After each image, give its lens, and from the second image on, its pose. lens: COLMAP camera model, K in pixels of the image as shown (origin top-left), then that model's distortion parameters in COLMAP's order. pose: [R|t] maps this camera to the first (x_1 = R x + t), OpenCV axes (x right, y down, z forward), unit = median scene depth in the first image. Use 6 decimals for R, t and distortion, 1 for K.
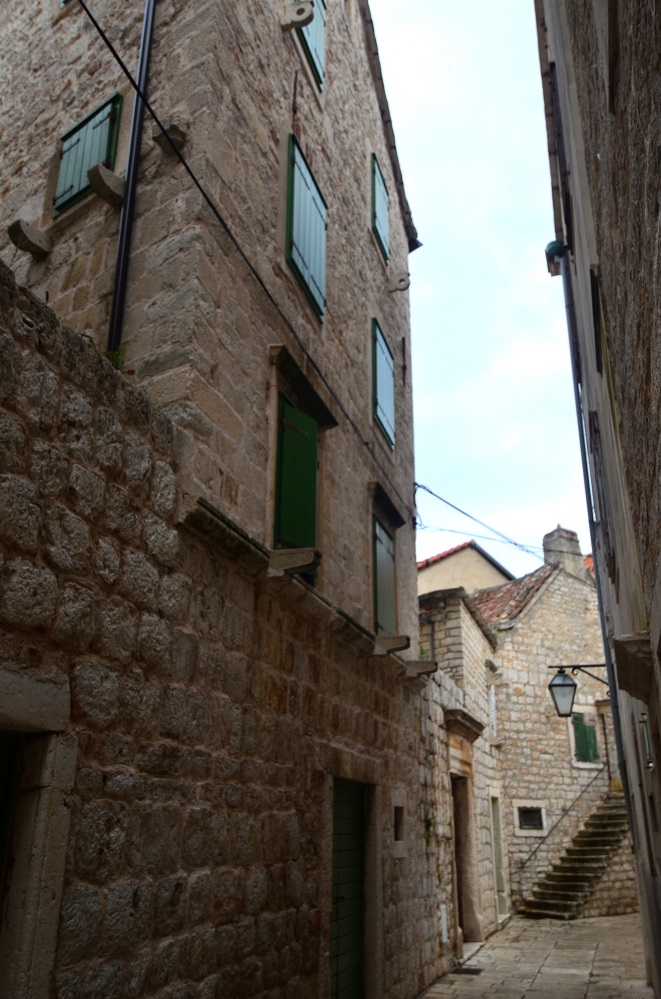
lens RADIAL K [[871.6, 0, 336.5], [0, 871.6, 503.1], [0, 0, 1]] dist [0.058754, -0.064569]
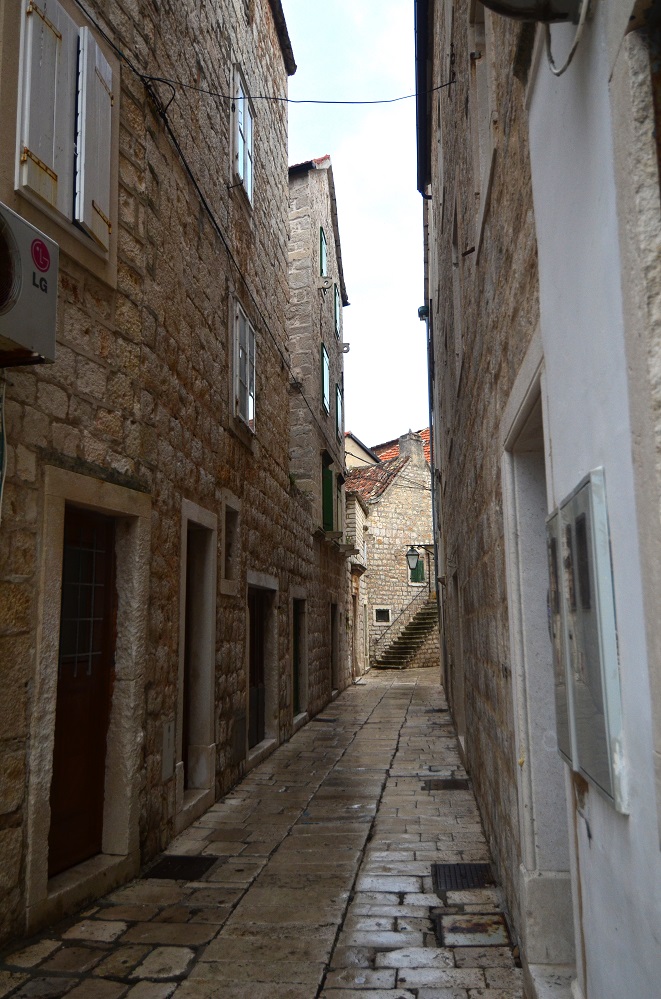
lens RADIAL K [[871.6, 0, 330.3], [0, 871.6, 515.5], [0, 0, 1]] dist [0.058754, -0.064569]
pose [[0.984081, 0.007985, 0.177543, -0.176174], [-0.048427, 0.973236, 0.224648, -0.198162], [-0.170997, -0.229670, 0.958129, -0.538727]]
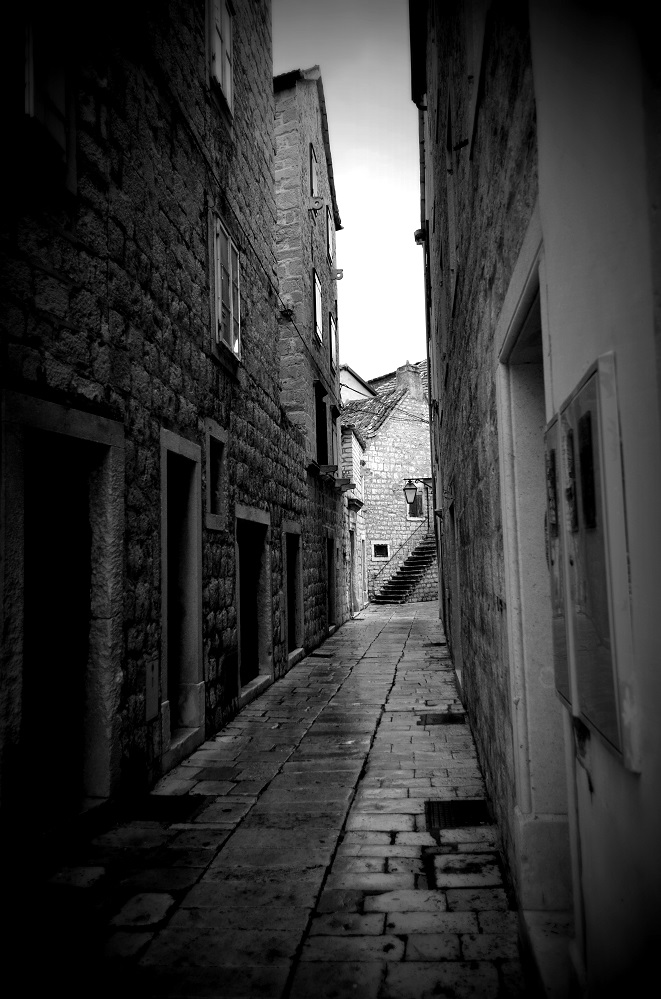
lens RADIAL K [[871.6, 0, 325.9], [0, 871.6, 517.4], [0, 0, 1]] dist [0.058754, -0.064569]
pose [[0.984901, -0.018460, 0.172134, -0.167039], [-0.033941, 0.954413, 0.296554, -0.190124], [-0.169761, -0.297918, 0.939375, -0.520778]]
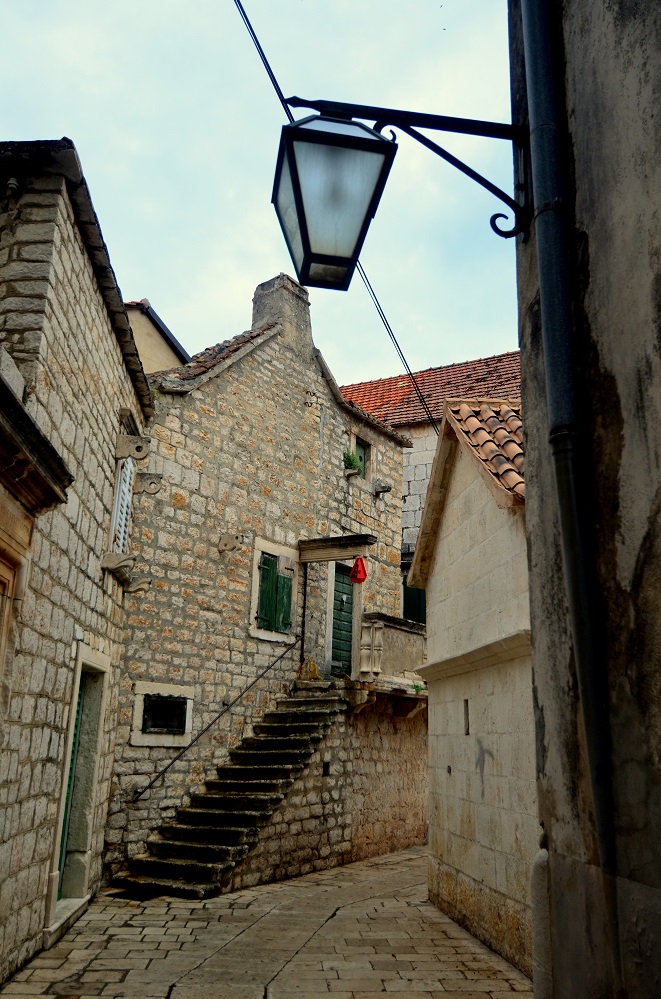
lens RADIAL K [[871.6, 0, 362.3], [0, 871.6, 507.4], [0, 0, 1]] dist [0.058754, -0.064569]
pose [[0.918915, 0.124742, 0.374211, 0.112378], [-0.160382, 0.984877, 0.065529, 0.173652], [-0.360377, -0.120233, 0.925025, 0.459715]]
